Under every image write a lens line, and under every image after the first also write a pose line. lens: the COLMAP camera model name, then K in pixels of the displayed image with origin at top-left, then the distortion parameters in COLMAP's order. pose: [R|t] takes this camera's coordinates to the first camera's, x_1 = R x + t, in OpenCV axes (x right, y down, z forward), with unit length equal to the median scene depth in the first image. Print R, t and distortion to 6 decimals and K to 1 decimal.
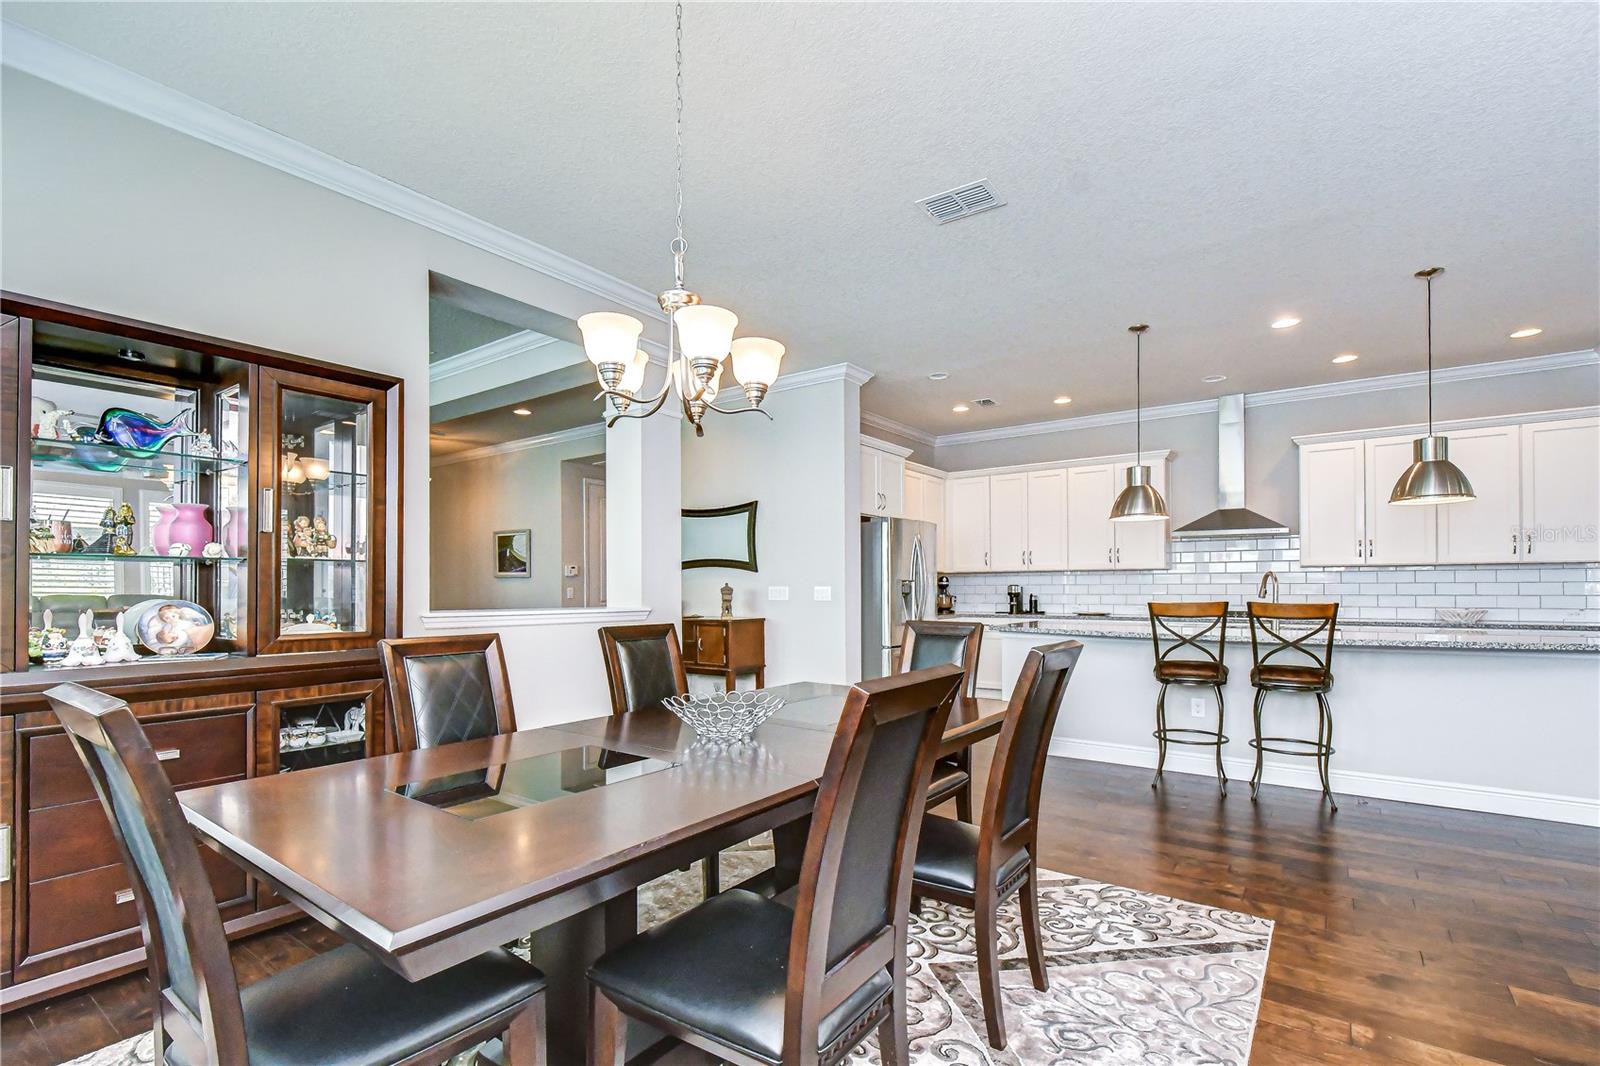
lens RADIAL K [[728.8, 0, 817.0], [0, 728.8, 583.5], [0, 0, 1]] dist [0.017949, -0.009308]
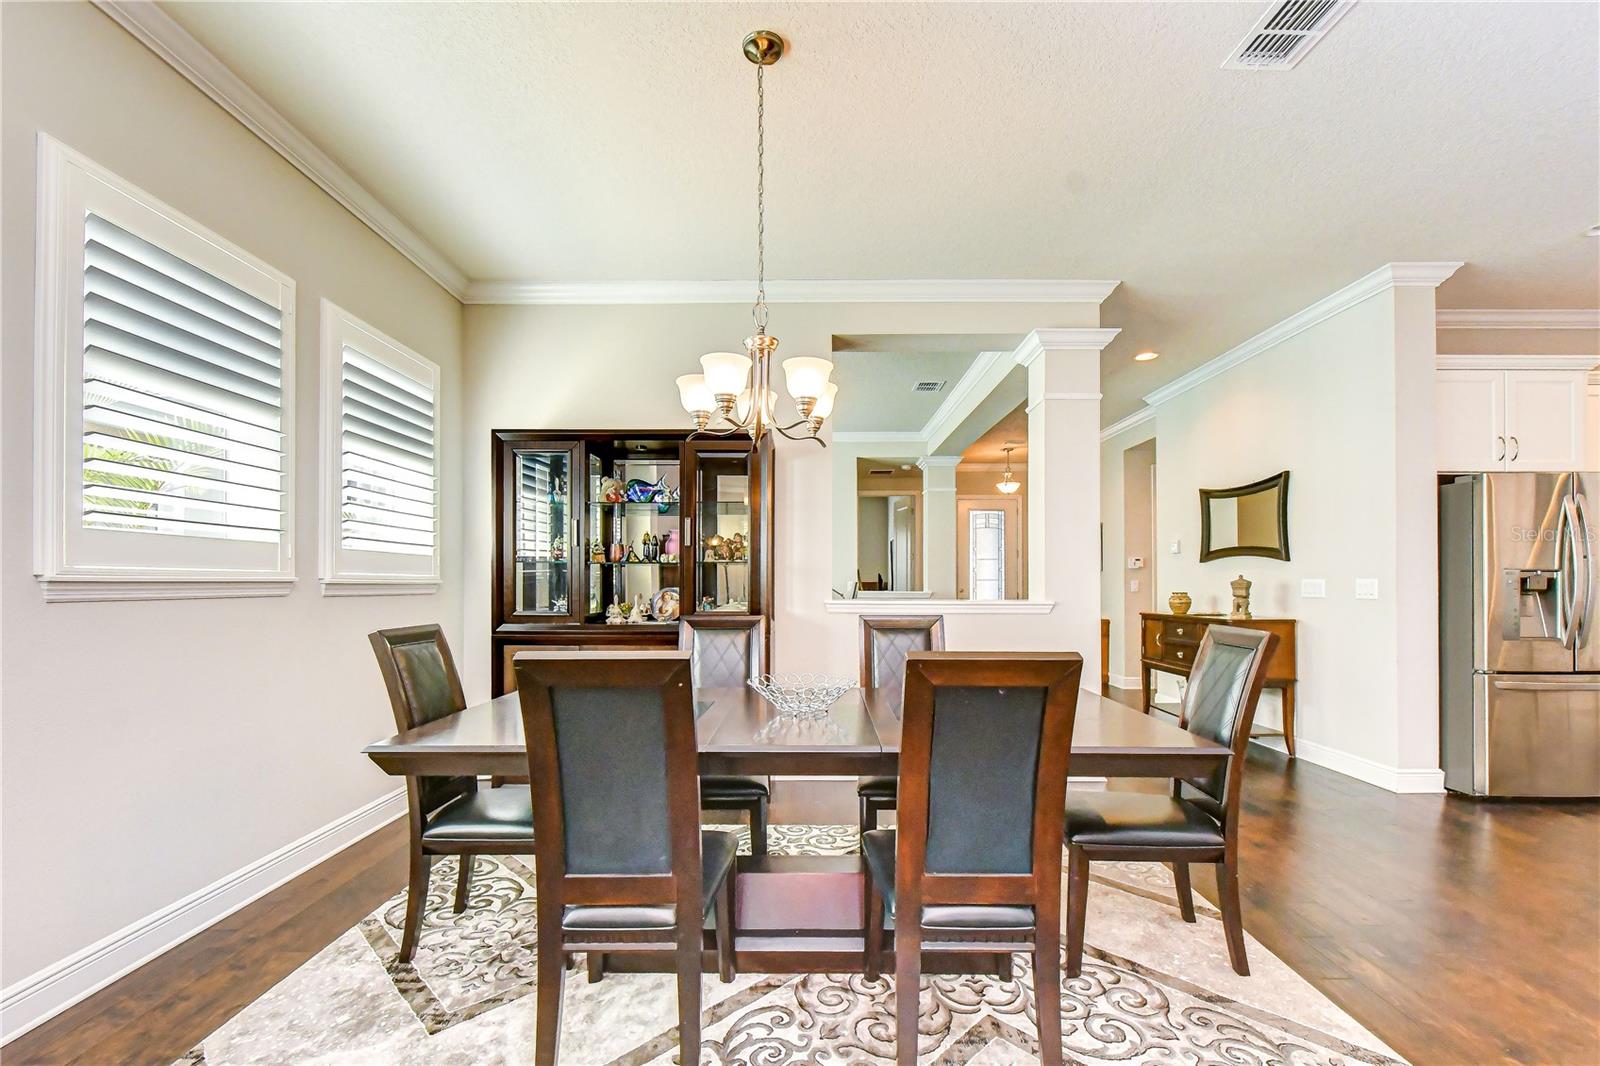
lens RADIAL K [[728.8, 0, 817.0], [0, 728.8, 583.5], [0, 0, 1]] dist [0.017949, -0.009308]
pose [[0.594581, 0.003158, -0.804030, 0.268353], [0.004509, 0.999963, 0.007262, 0.000770], [0.804023, -0.007943, 0.594545, 0.119748]]
